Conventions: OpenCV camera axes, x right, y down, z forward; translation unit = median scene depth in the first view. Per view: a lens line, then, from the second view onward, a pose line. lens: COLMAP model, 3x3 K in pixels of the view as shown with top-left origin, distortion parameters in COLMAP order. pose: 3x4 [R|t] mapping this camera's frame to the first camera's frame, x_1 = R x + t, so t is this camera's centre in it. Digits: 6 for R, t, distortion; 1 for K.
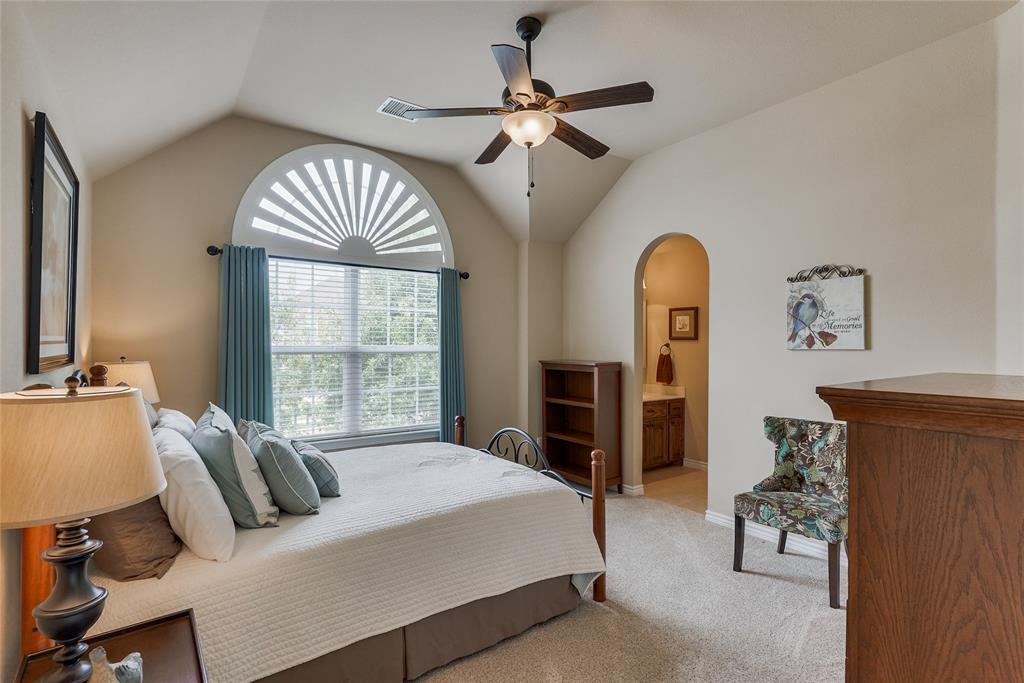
lens RADIAL K [[489.5, 0, 511.0], [0, 489.5, 343.0], [0, 0, 1]] dist [-0.000024, 0.001574]
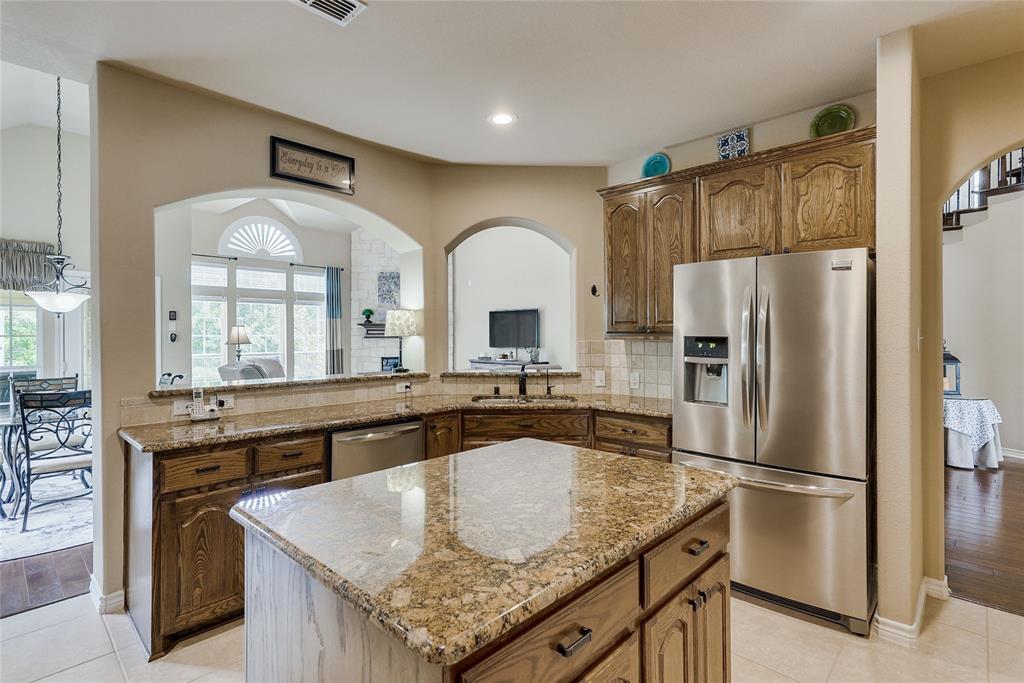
lens RADIAL K [[489.5, 0, 512.4], [0, 489.5, 334.2], [0, 0, 1]] dist [-0.000024, 0.001574]
pose [[0.984681, -0.004082, 0.174319, 0.655915], [0.003019, 0.999975, 0.006364, 0.280936], [-0.174340, -0.005741, 0.984669, -2.189209]]
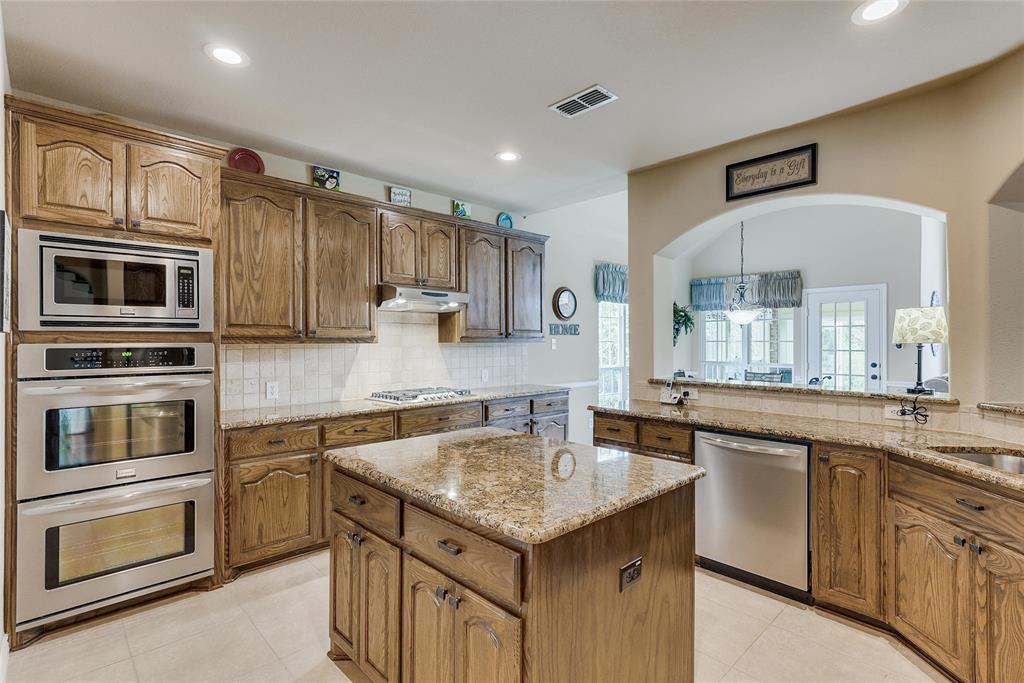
lens RADIAL K [[489.5, 0, 516.4], [0, 489.5, 341.3], [0, 0, 1]] dist [-0.000024, 0.001574]
pose [[0.135809, -0.001393, -0.990734, 1.372824], [0.003883, 0.999992, -0.000873, 0.286523], [0.990727, -0.003728, 0.135813, -1.773383]]
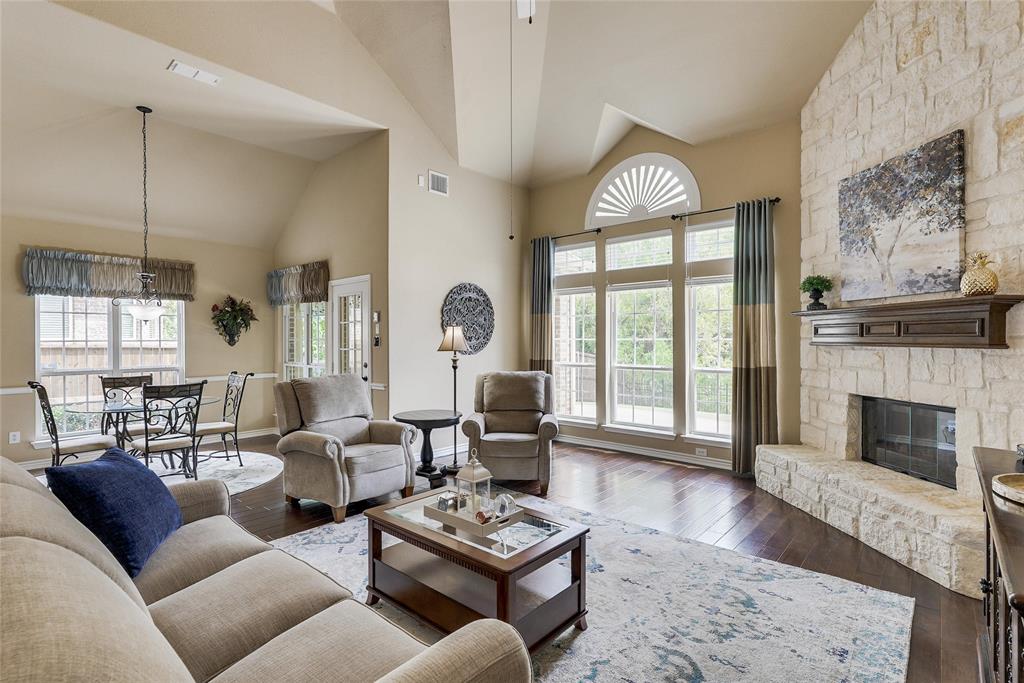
lens RADIAL K [[489.5, 0, 511.2], [0, 489.5, 341.7], [0, 0, 1]] dist [-0.000024, 0.001574]
pose [[0.215436, 0.001317, -0.976517, 1.451279], [0.011607, 0.999925, 0.003909, 0.300641], [0.976449, -0.012177, 0.215405, 0.089736]]
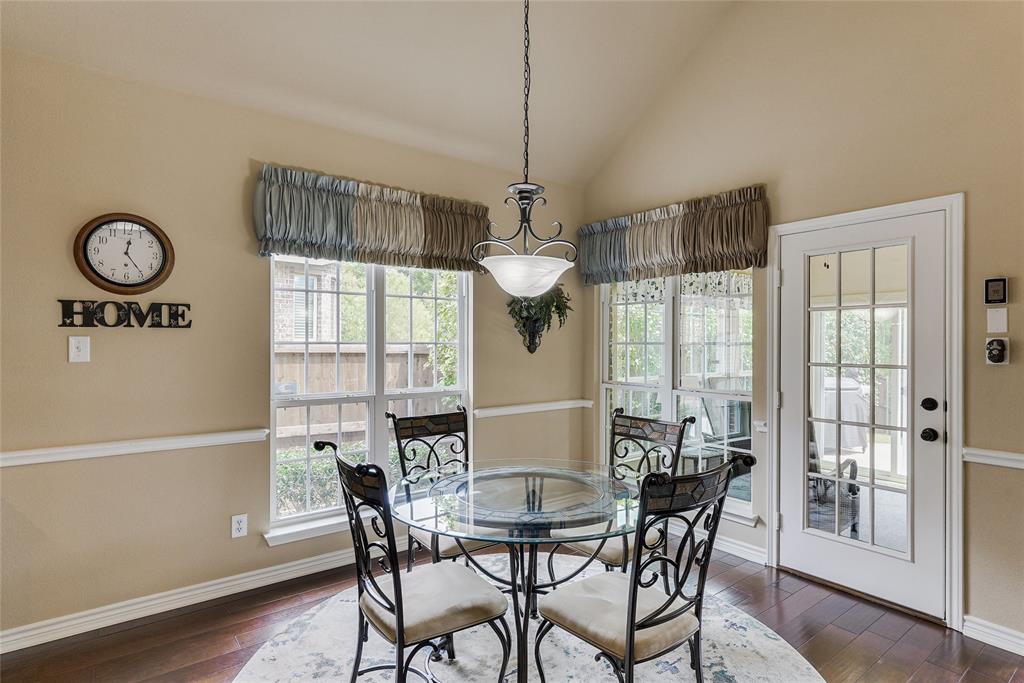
lens RADIAL K [[519.5, 0, 510.1], [0, 519.5, 342.0], [0, 0, 1]] dist [-0.017439, 0.000017]
pose [[0.023767, -0.000661, -0.999717, 0.391317], [0.001942, 0.999998, -0.000615, 0.286941], [0.999716, -0.001927, 0.023768, -0.742271]]
